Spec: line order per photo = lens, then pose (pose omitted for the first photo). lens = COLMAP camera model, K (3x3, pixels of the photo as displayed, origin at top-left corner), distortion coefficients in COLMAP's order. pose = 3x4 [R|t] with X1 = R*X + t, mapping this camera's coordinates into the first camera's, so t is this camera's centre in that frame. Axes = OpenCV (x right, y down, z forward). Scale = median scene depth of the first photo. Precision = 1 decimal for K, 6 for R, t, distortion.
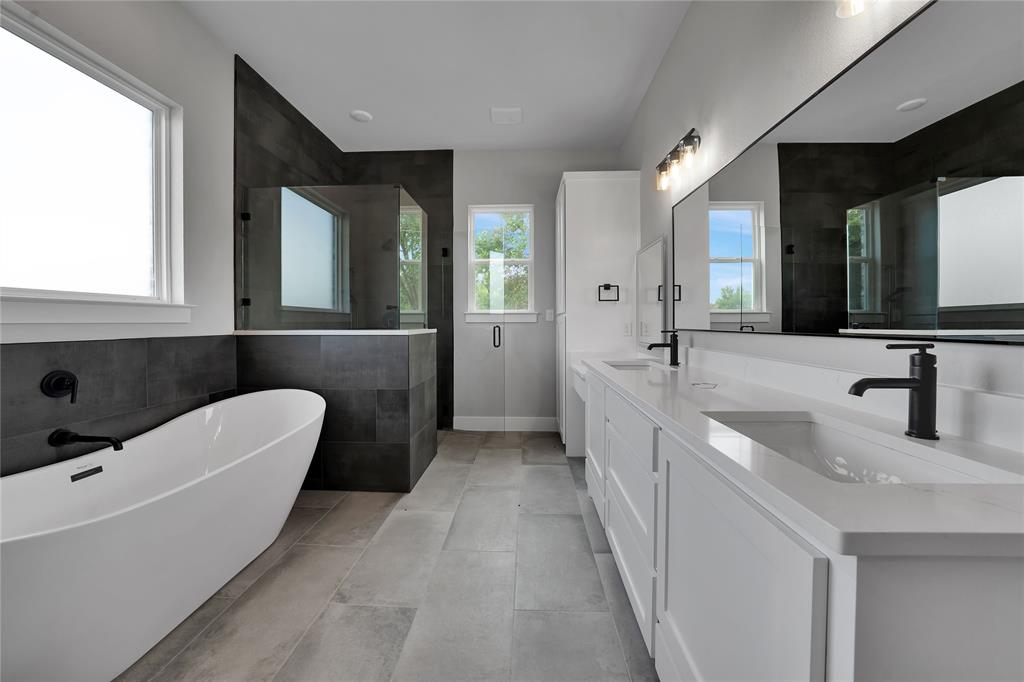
lens RADIAL K [[364.8, 0, 514.0], [0, 364.8, 336.3], [0, 0, 1]] dist [-0.033097, 0.007446]
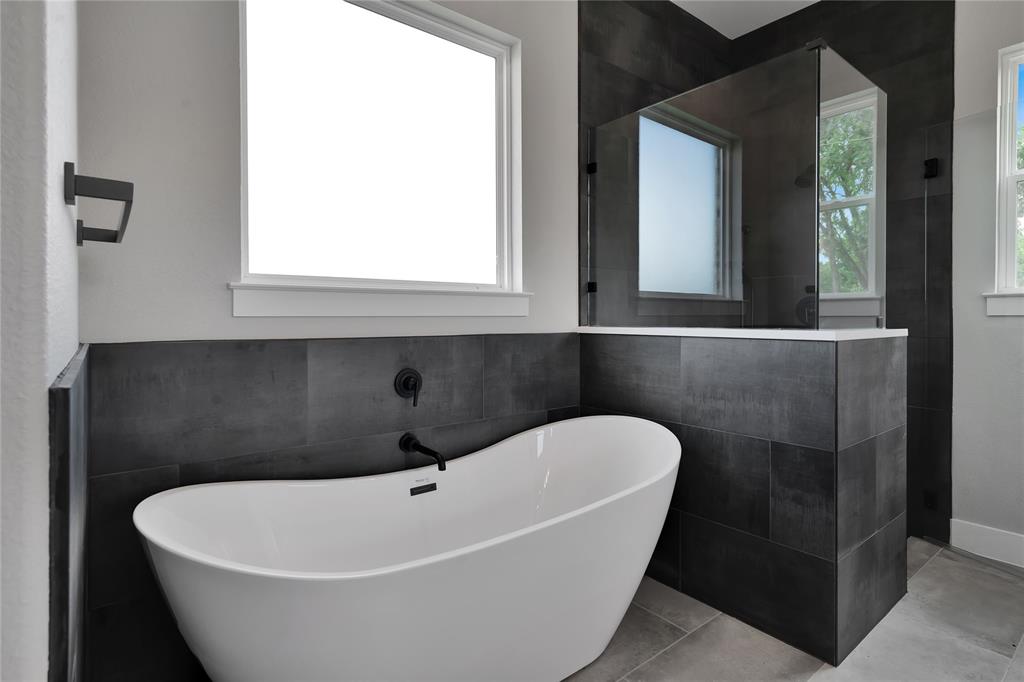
lens RADIAL K [[570.3, 0, 516.1], [0, 570.3, 317.5], [0, 0, 1]] dist [0.003156, 0.002163]
pose [[0.684427, 0.001120, -0.729081, -0.020134], [-0.027167, 0.999344, -0.023969, -0.003907], [0.728575, 0.036212, 0.684008, 0.124414]]
